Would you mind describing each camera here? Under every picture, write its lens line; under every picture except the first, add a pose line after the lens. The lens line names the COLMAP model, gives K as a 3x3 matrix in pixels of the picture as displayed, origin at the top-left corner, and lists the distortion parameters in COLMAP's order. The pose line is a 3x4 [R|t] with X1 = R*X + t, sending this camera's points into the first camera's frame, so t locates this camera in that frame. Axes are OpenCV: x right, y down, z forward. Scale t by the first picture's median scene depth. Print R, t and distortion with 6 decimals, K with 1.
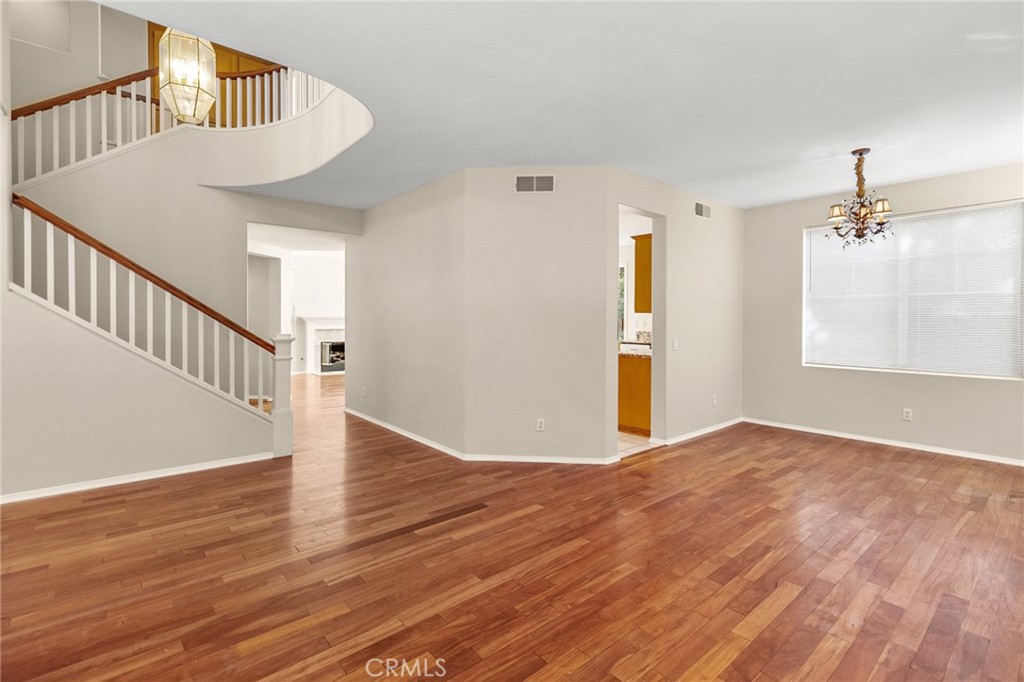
lens RADIAL K [[470.7, 0, 514.0], [0, 470.7, 320.0], [0, 0, 1]] dist [0.002643, 0.000307]
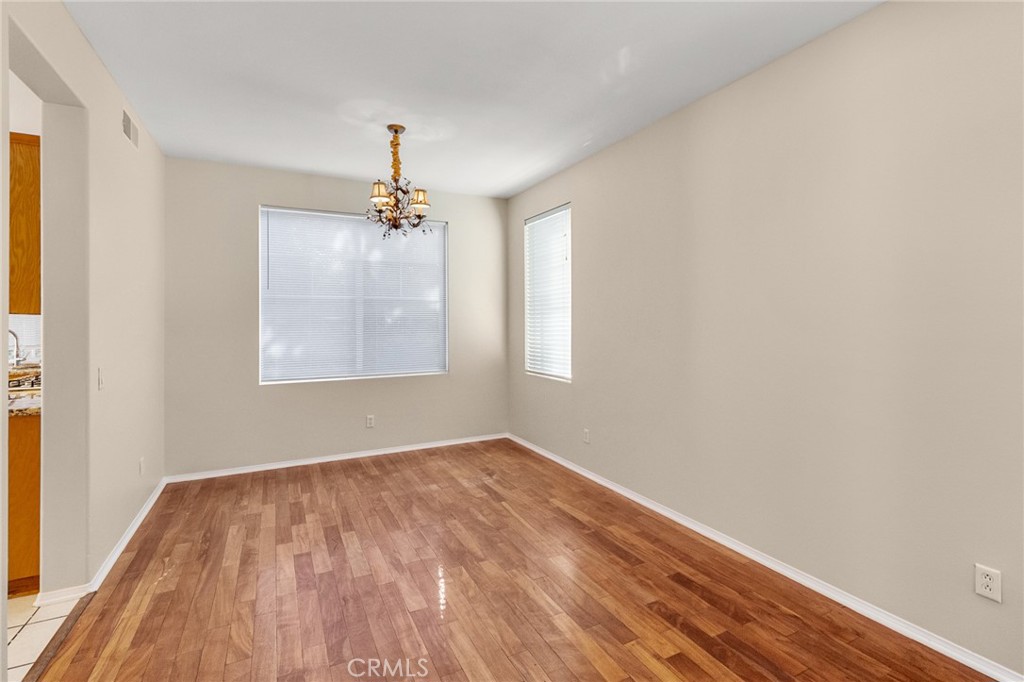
lens RADIAL K [[470.7, 0, 514.0], [0, 470.7, 320.0], [0, 0, 1]] dist [0.002643, 0.000307]
pose [[0.229407, -0.001051, 0.973330, -0.057252], [0.010222, 0.999947, -0.001329, -0.005167], [-0.973277, 0.010254, 0.229406, 0.660035]]
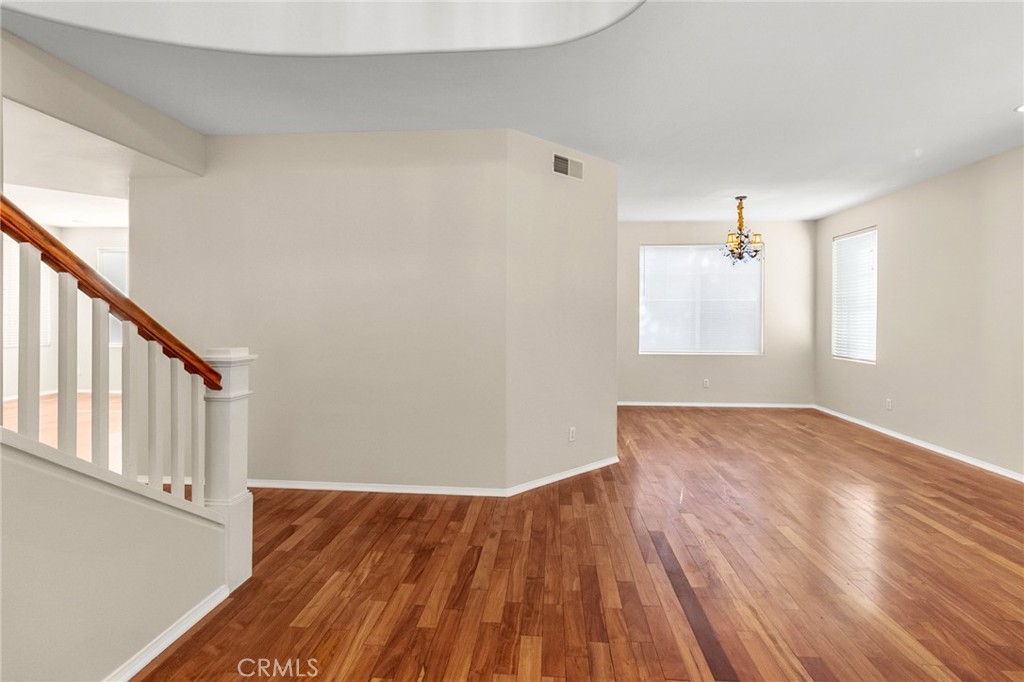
lens RADIAL K [[470.7, 0, 514.0], [0, 470.7, 320.0], [0, 0, 1]] dist [0.002643, 0.000307]
pose [[0.707803, -0.005654, 0.706387, -0.809613], [0.002636, 0.999982, 0.005363, -0.003781], [-0.706405, -0.001934, 0.707806, 0.535605]]
